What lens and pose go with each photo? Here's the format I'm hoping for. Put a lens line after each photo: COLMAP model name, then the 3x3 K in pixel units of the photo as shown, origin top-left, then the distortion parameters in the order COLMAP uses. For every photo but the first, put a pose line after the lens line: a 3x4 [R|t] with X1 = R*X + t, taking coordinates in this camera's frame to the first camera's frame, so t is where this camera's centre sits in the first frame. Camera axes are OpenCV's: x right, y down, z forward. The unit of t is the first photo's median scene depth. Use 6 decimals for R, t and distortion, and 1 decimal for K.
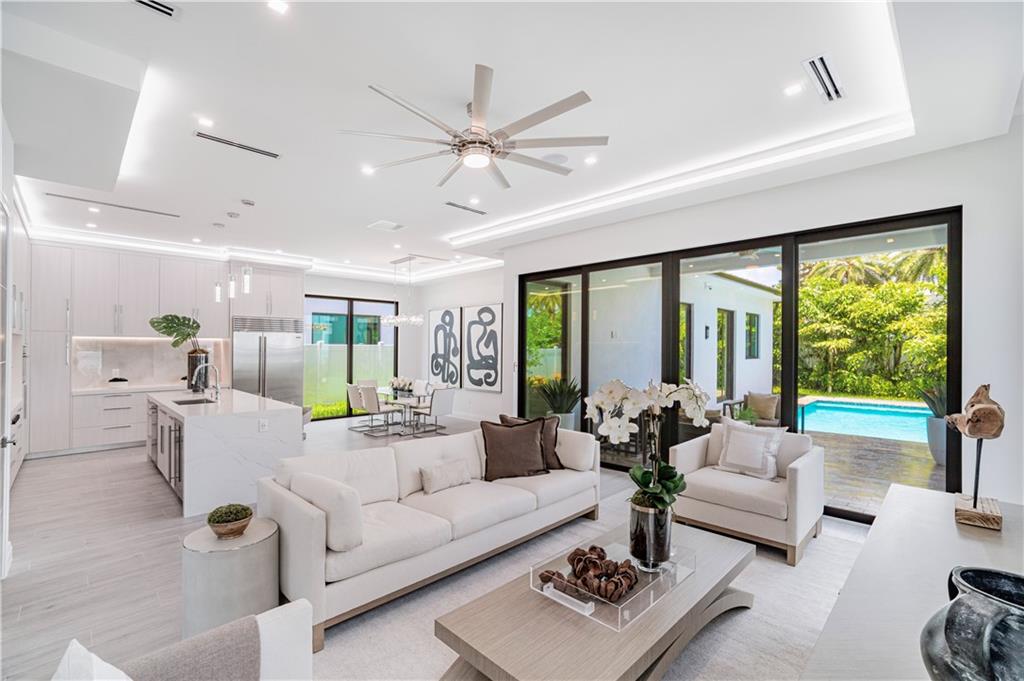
lens RADIAL K [[455.8, 0, 513.5], [0, 455.8, 349.7], [0, 0, 1]] dist [-0.002811, -0.000520]
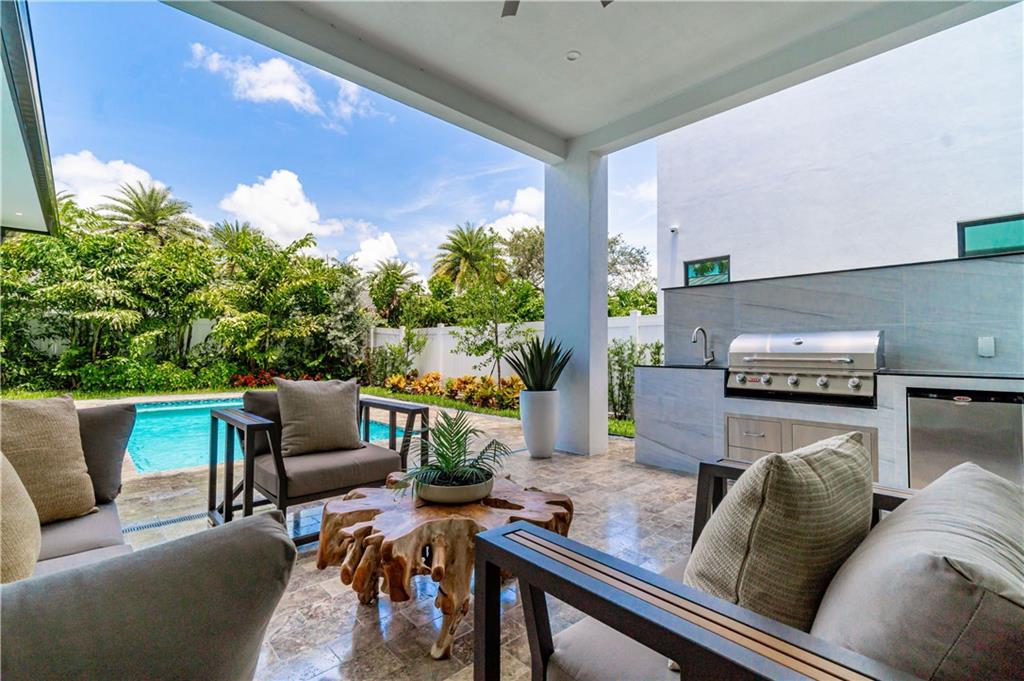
lens RADIAL K [[458.8, 0, 514.8], [0, 458.8, 350.5], [0, 0, 1]] dist [0.000546, 0.000388]
pose [[0.037194, 0.003028, 0.999303, 0.076437], [-0.007665, 0.999967, -0.002744, 0.034192], [-0.999279, -0.007557, 0.037216, 0.414546]]
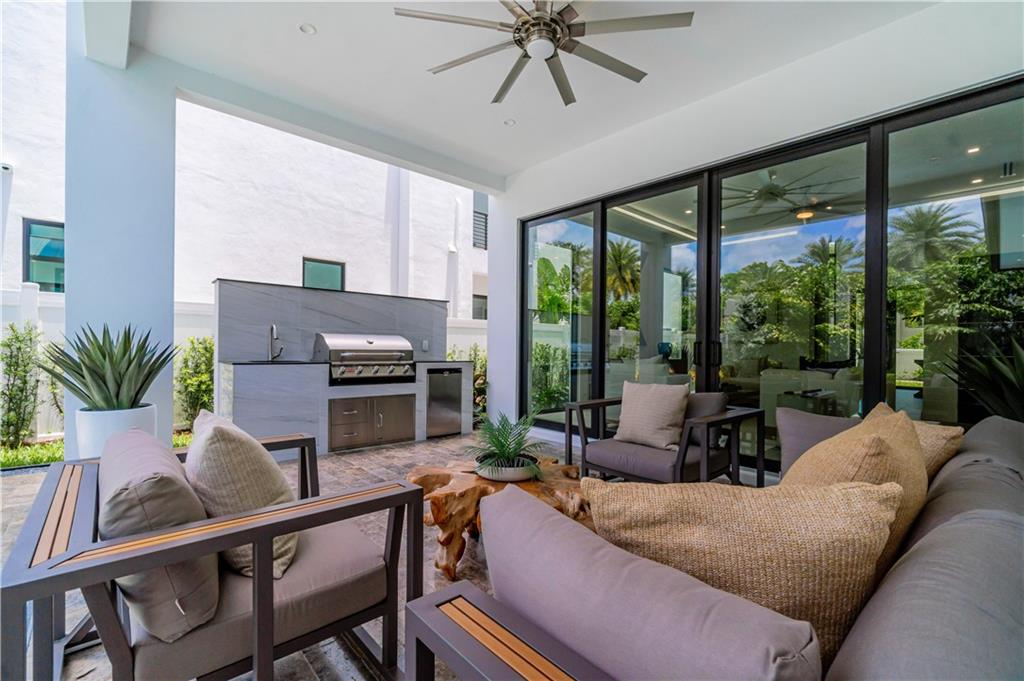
lens RADIAL K [[444.0, 0, 498.9], [0, 444.0, 356.9], [0, 0, 1]] dist [-0.012751, 0.000397]
pose [[-0.998030, -0.017339, 0.060298, 0.203973], [-0.016028, 0.999626, 0.022155, 0.030297], [-0.060660, 0.021145, -0.997934, 0.595928]]
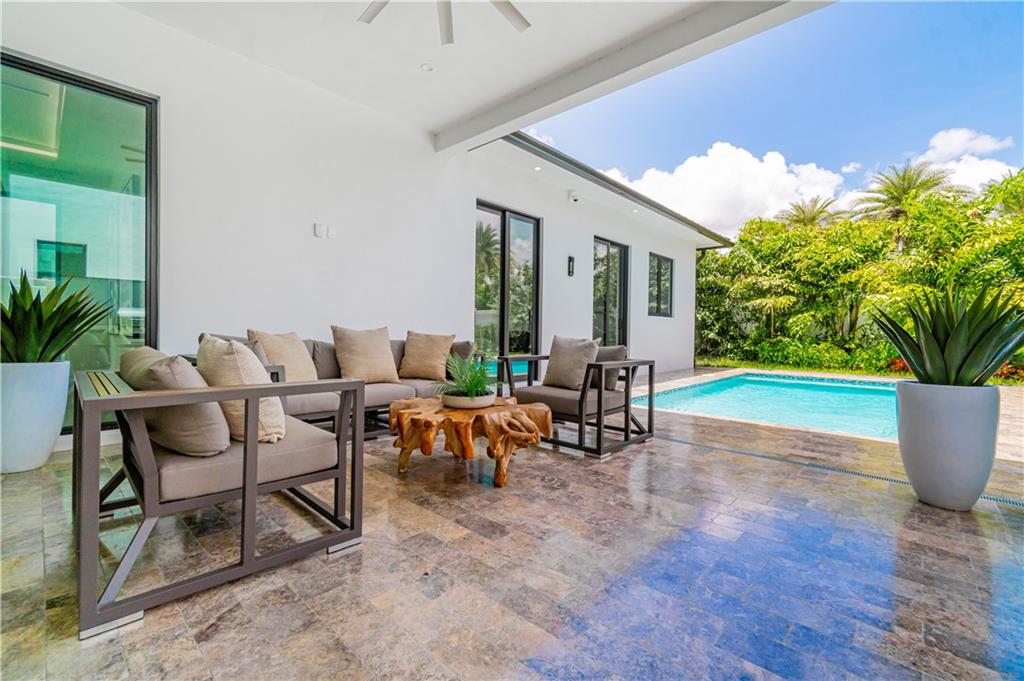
lens RADIAL K [[441.9, 0, 488.3], [0, 441.9, 336.3], [0, 0, 1]] dist [0.001000, 0.000265]
pose [[0.999871, 0.015866, 0.002455, 0.217805], [-0.015903, 0.999748, 0.015823, 0.042584], [-0.002203, -0.015860, 0.999872, 0.245320]]
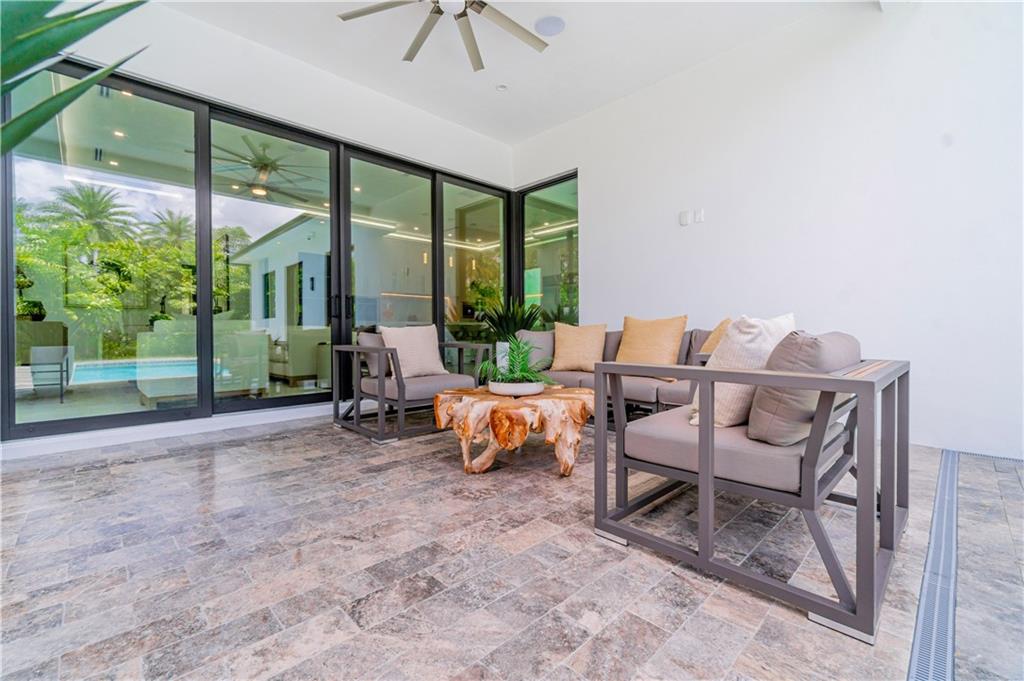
lens RADIAL K [[434.1, 0, 511.7], [0, 434.1, 334.7], [0, 0, 1]] dist [-0.002322, -0.000735]
pose [[-0.019920, 0.006560, -0.999780, 0.391090], [0.006651, 0.999957, 0.006429, 0.050154], [0.999779, -0.006521, -0.019963, 0.439434]]
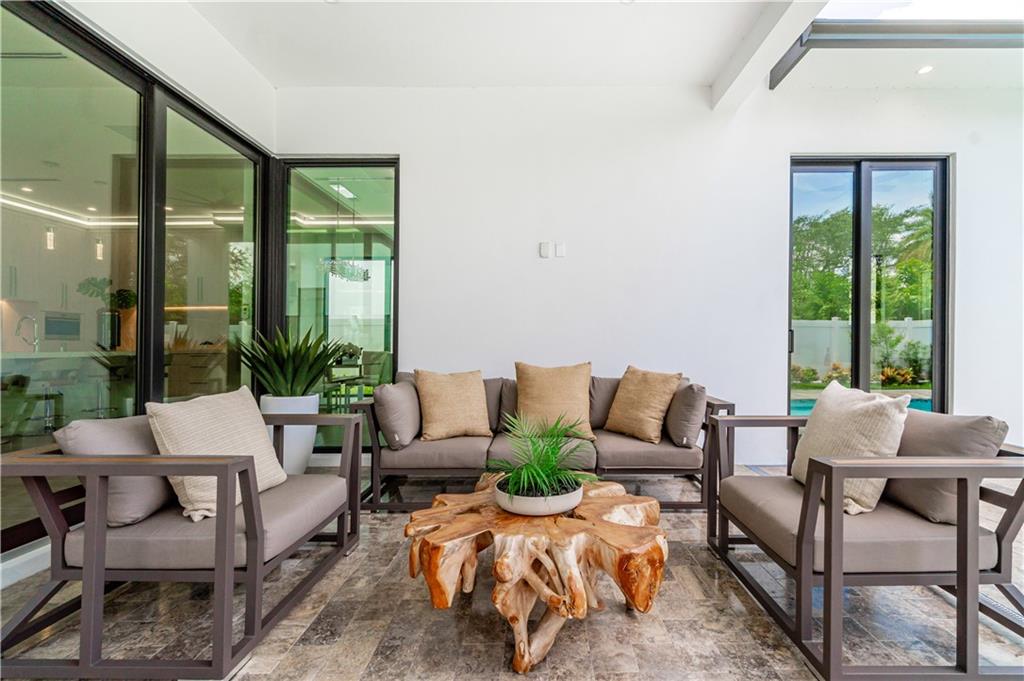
lens RADIAL K [[468.3, 0, 536.4], [0, 468.3, 347.7], [0, 0, 1]] dist [0.001139, 0.000399]
pose [[0.706297, -0.001913, -0.707913, 0.298542], [0.009229, 0.999936, 0.006505, 0.033154], [0.707855, -0.011128, 0.706270, 0.349701]]
